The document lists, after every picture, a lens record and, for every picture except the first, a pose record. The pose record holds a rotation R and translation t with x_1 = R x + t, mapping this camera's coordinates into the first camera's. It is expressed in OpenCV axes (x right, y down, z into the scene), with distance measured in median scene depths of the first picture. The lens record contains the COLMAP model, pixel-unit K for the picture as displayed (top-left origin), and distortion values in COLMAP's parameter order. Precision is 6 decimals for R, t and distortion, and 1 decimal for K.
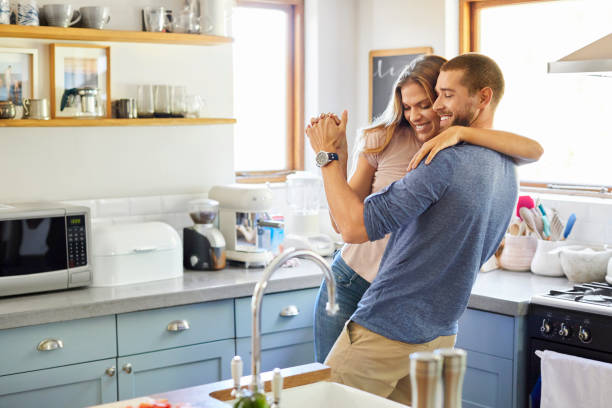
lens RADIAL K [[1031.1, 0, 306.0], [0, 1031.1, 204.0], [0, 0, 1]] dist [-0.042234, -0.152448]
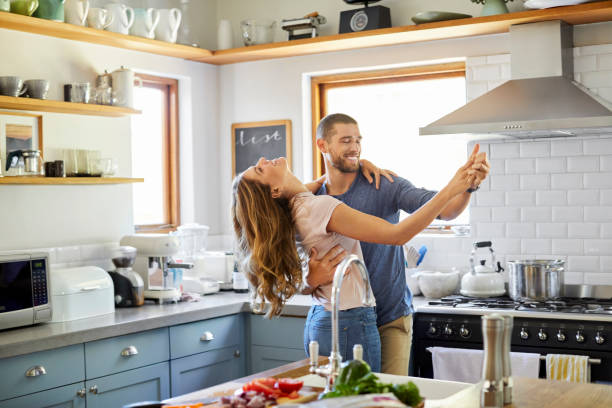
lens RADIAL K [[932.3, 0, 306.0], [0, 932.3, 204.0], [0, 0, 1]] dist [-0.009901, 0.023566]
pose [[0.950001, -0.019270, 0.311652, -0.244773], [0.043620, 0.996497, -0.071349, 0.033748], [-0.309185, 0.081376, 0.947514, -0.071654]]
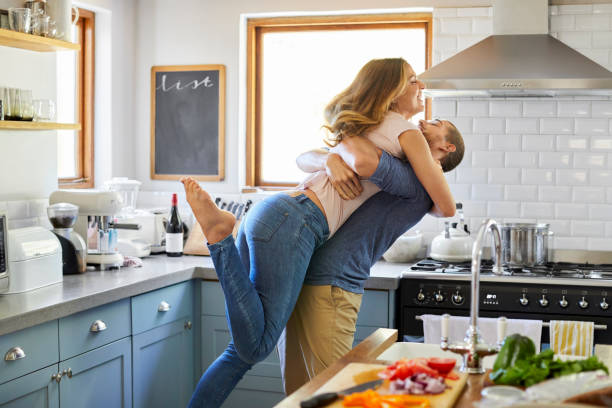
lens RADIAL K [[949.9, 0, 306.0], [0, 949.9, 204.0], [0, 0, 1]] dist [-0.039507, -0.057073]
pose [[0.835873, -0.022247, 0.548472, -0.431157], [0.035610, 0.999271, -0.013737, 0.017935], [-0.547767, 0.031013, 0.836056, 0.107876]]
